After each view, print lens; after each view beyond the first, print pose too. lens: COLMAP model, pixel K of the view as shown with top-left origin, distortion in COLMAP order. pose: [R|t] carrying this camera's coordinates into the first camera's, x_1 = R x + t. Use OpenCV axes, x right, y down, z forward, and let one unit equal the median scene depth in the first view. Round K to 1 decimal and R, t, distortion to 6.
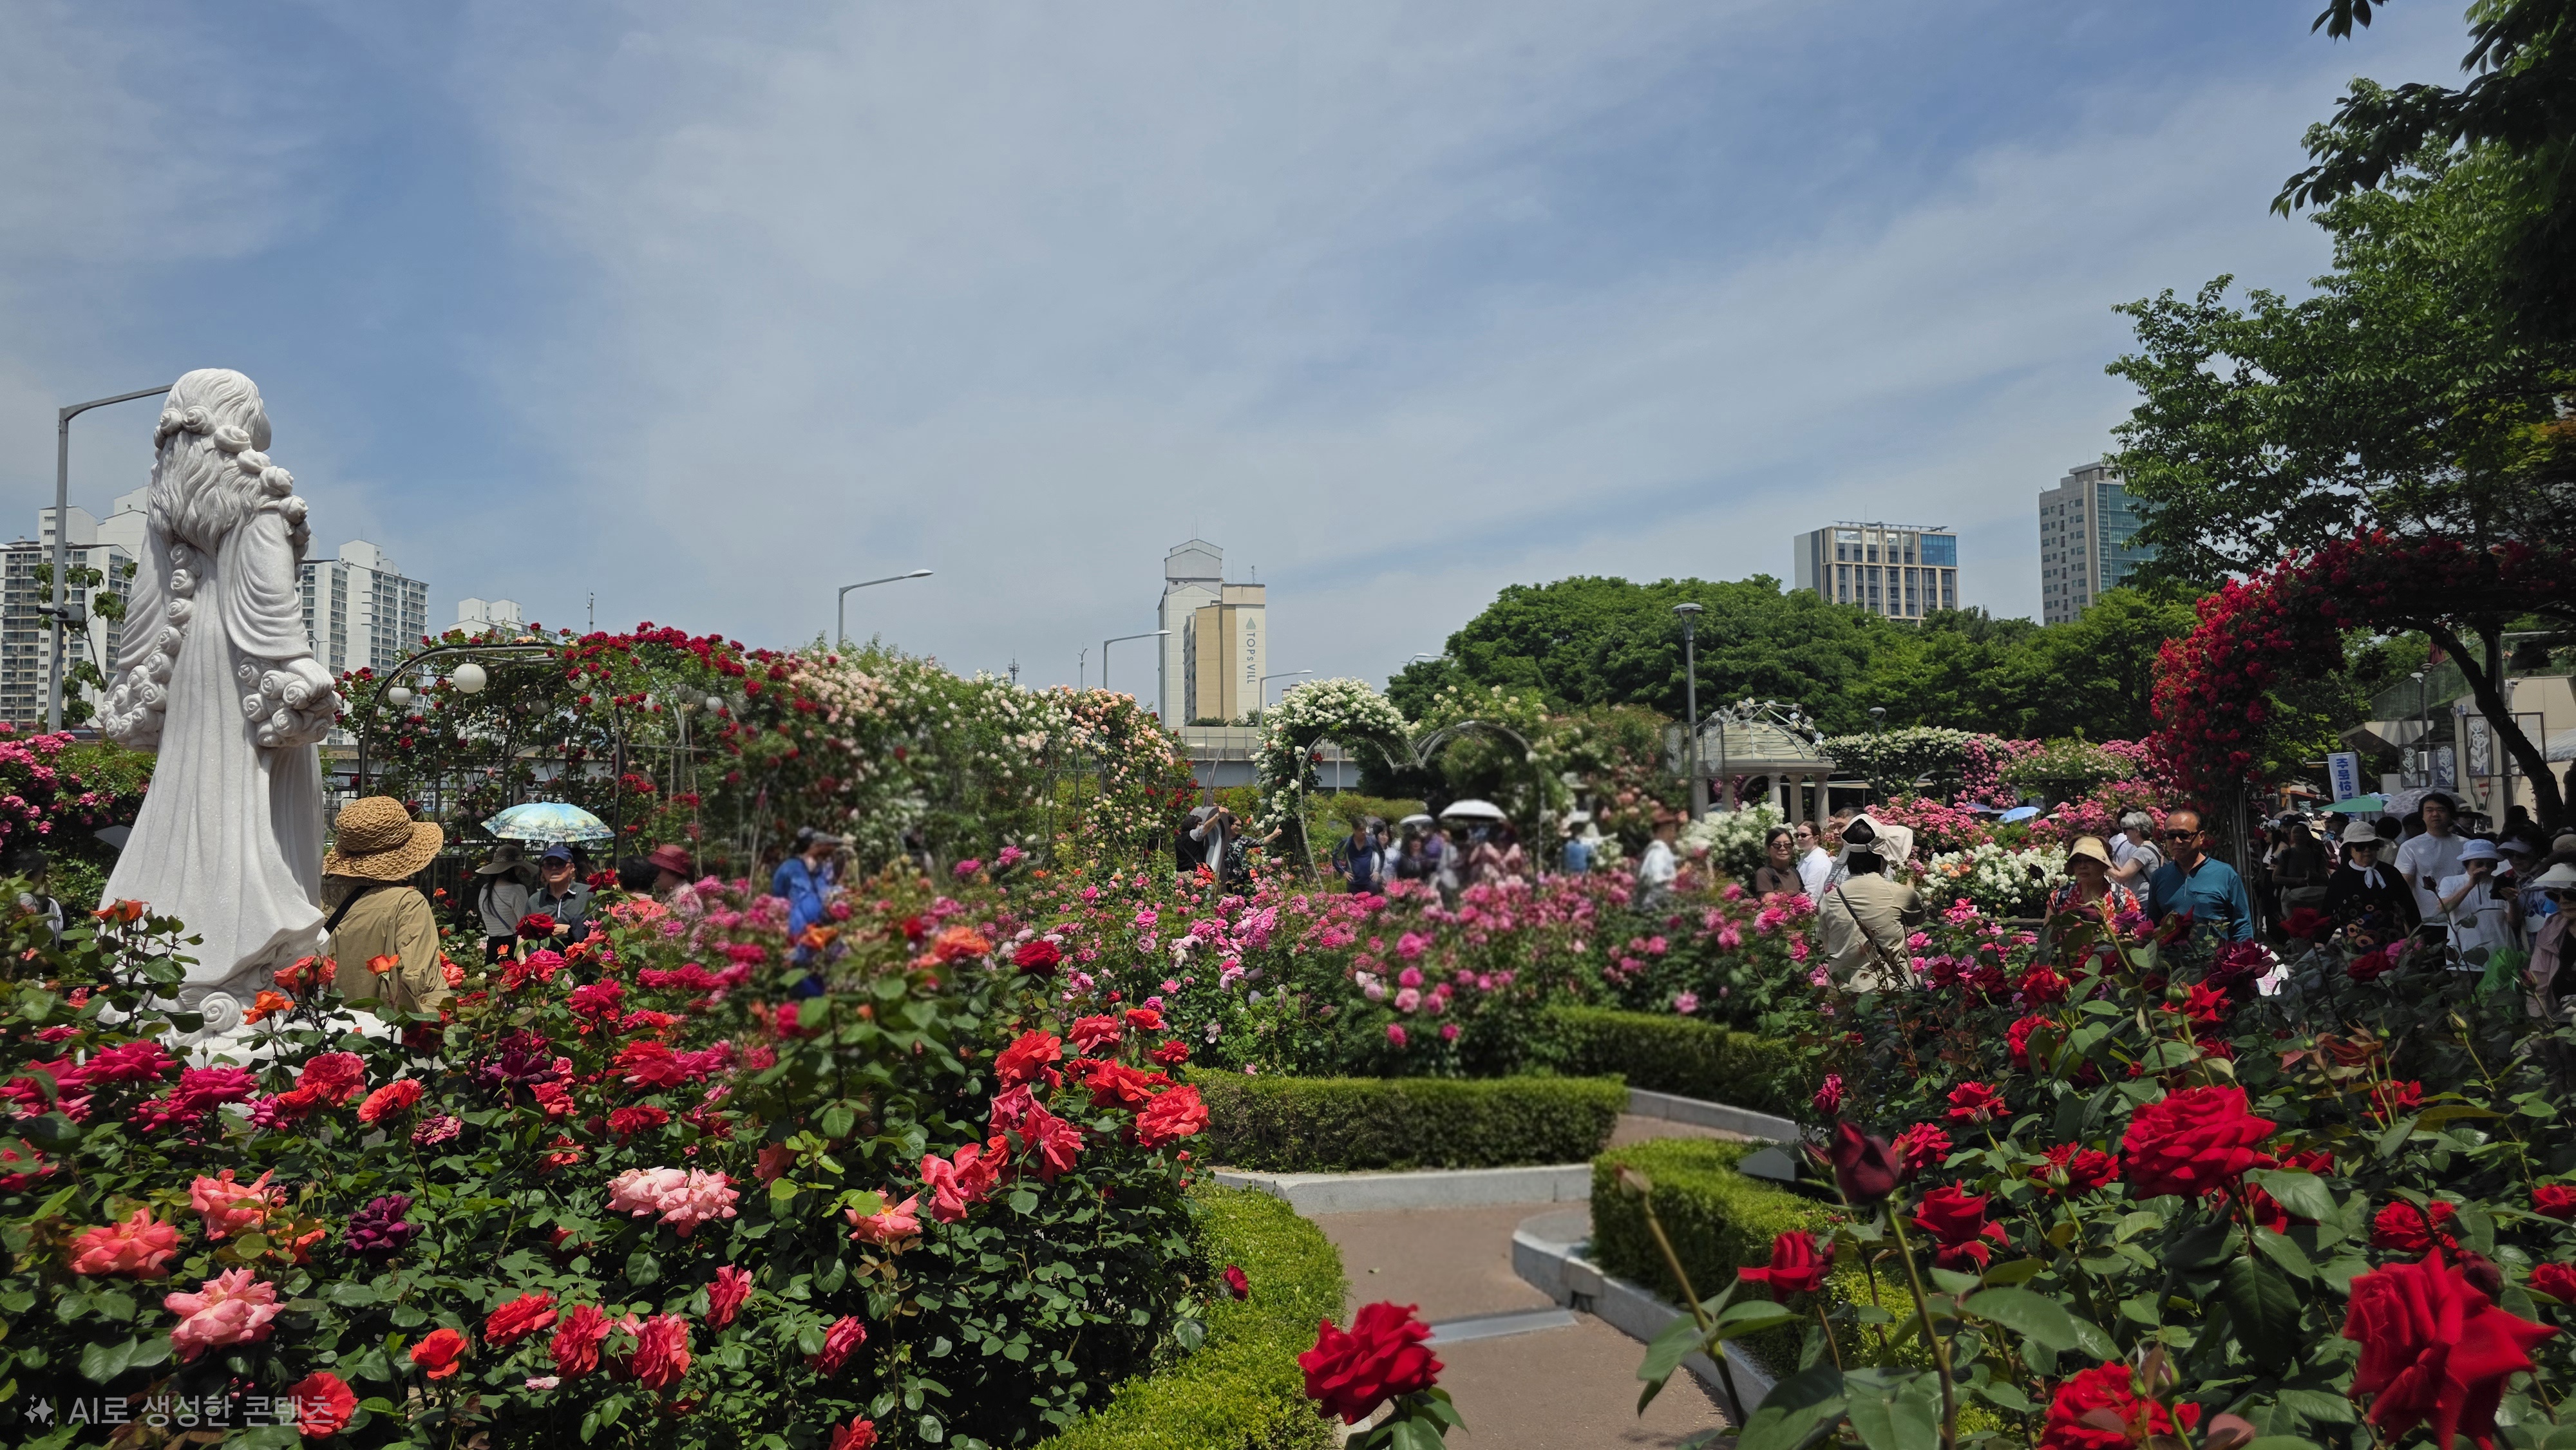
lens RADIAL K [[1832.0, 0, 1288.0], [0, 1832.0, 725.0], [0, 0, 1]] dist [0.025479, -0.005900]
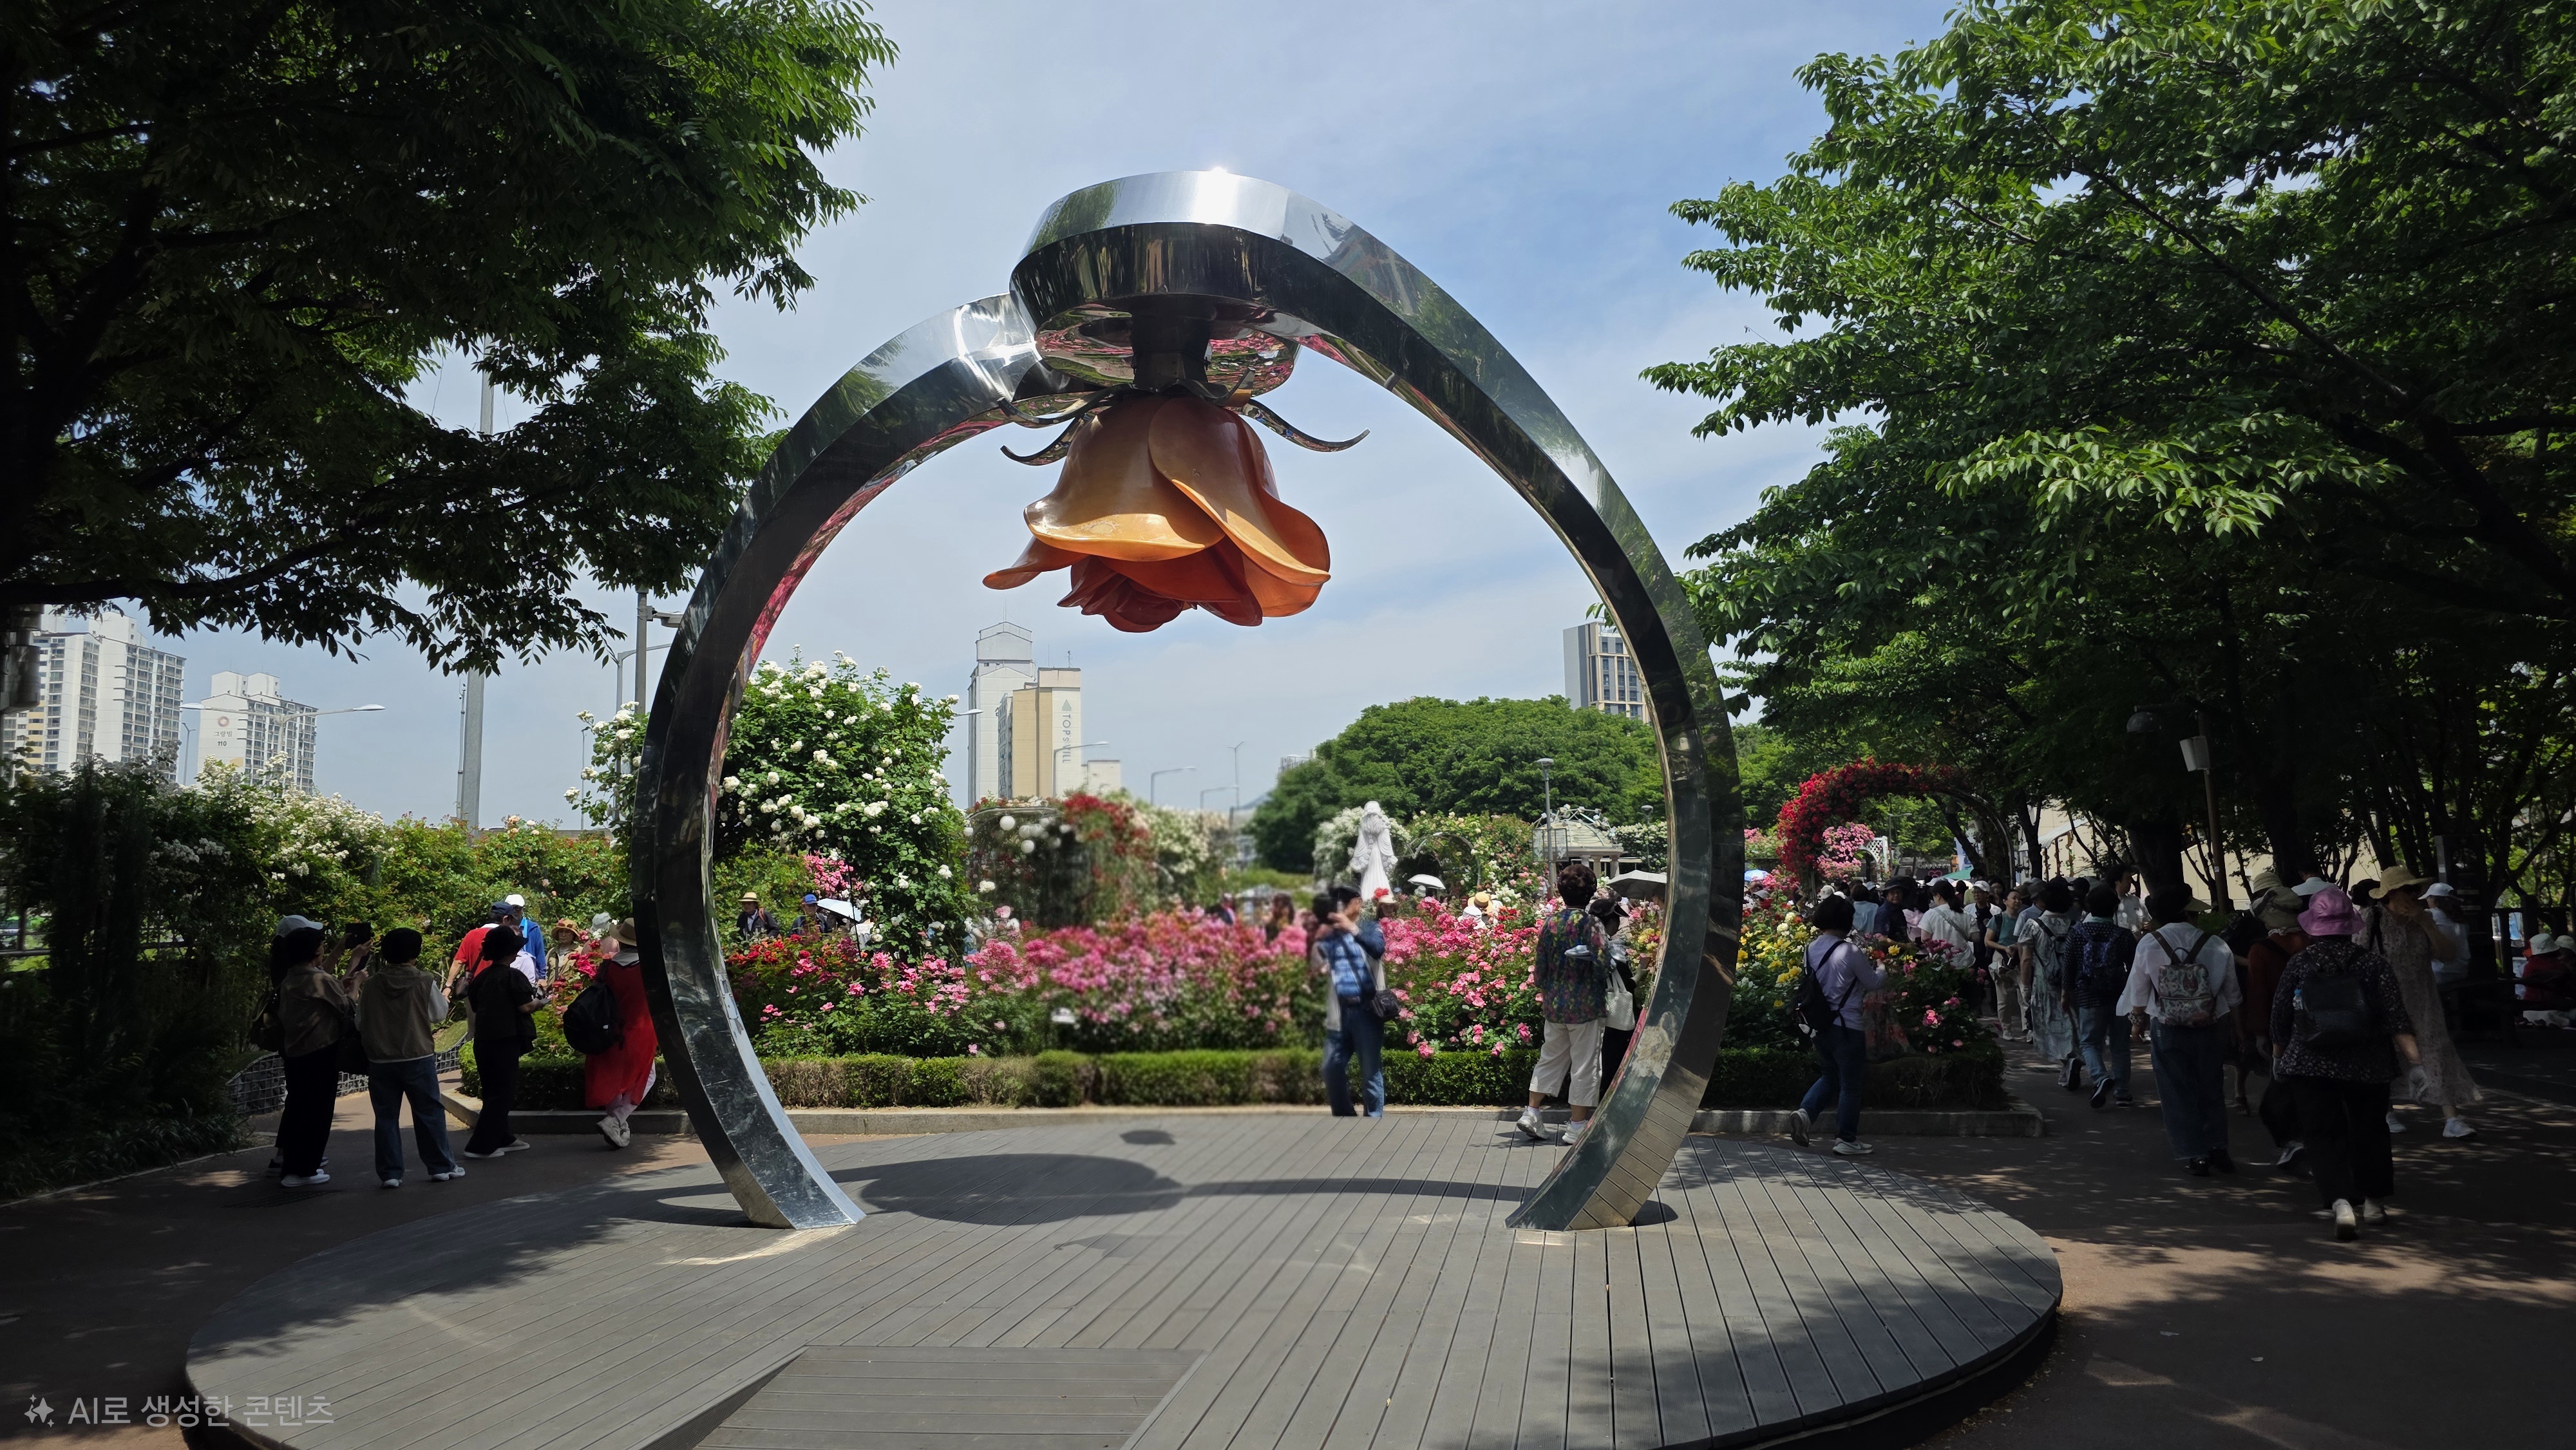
lens RADIAL K [[1832.0, 0, 1288.0], [0, 1832.0, 725.0], [0, 0, 1]] dist [0.025479, -0.005900]
pose [[0.992331, -0.000792, 0.123610, -0.101826], [0.005451, 0.999287, -0.037359, -0.015245], [-0.123492, 0.037747, 0.991627, -0.295457]]
